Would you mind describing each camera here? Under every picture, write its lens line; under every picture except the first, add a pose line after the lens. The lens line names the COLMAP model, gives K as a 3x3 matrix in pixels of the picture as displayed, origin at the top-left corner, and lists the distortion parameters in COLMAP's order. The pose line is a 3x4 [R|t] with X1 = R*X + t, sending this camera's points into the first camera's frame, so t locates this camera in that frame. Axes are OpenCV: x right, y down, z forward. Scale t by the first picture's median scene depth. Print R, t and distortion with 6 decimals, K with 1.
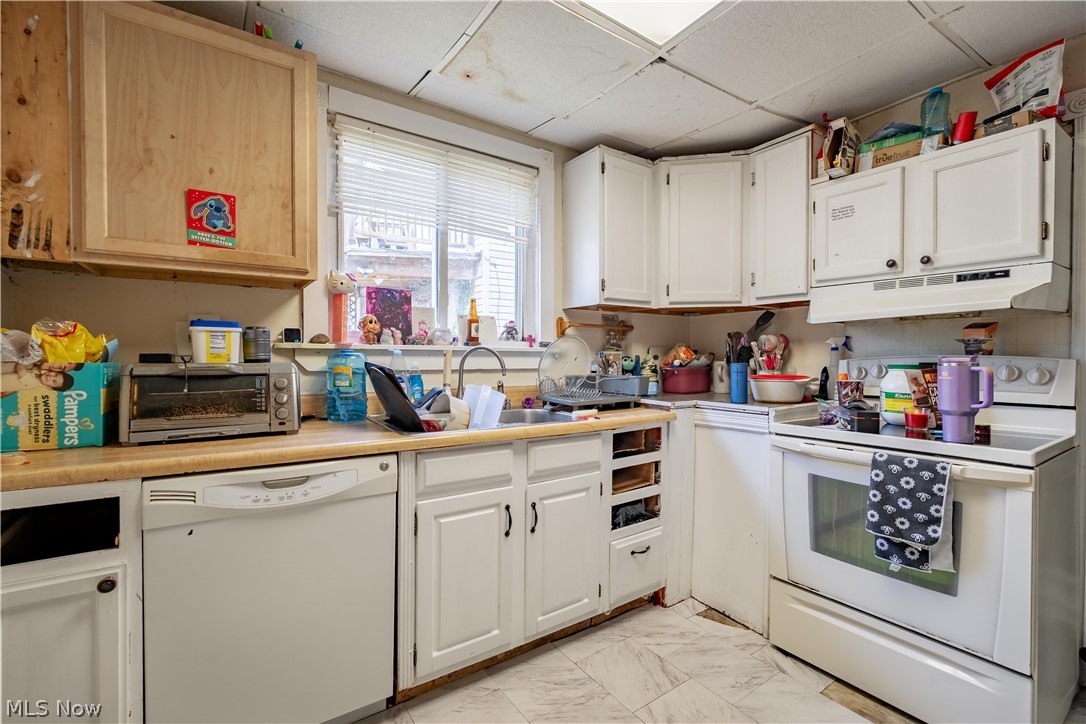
lens RADIAL K [[479.7, 0, 541.3], [0, 479.7, 361.2], [0, 0, 1]] dist [-0.001281, -0.000027]
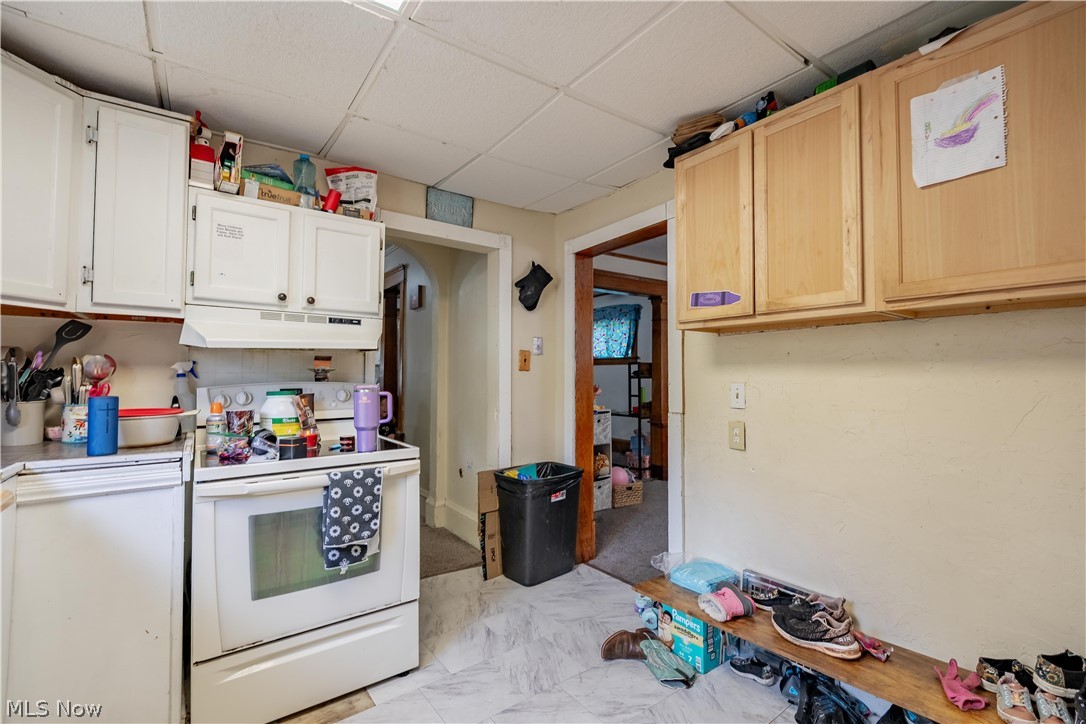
lens RADIAL K [[479.7, 0, 540.8], [0, 479.7, 361.9], [0, 0, 1]] dist [-0.001281, -0.000027]
pose [[-0.031131, 0.028363, 0.999113, -0.377673], [0.009361, 0.999562, -0.028084, -0.025607], [-0.999471, 0.008478, -0.031383, 0.492011]]
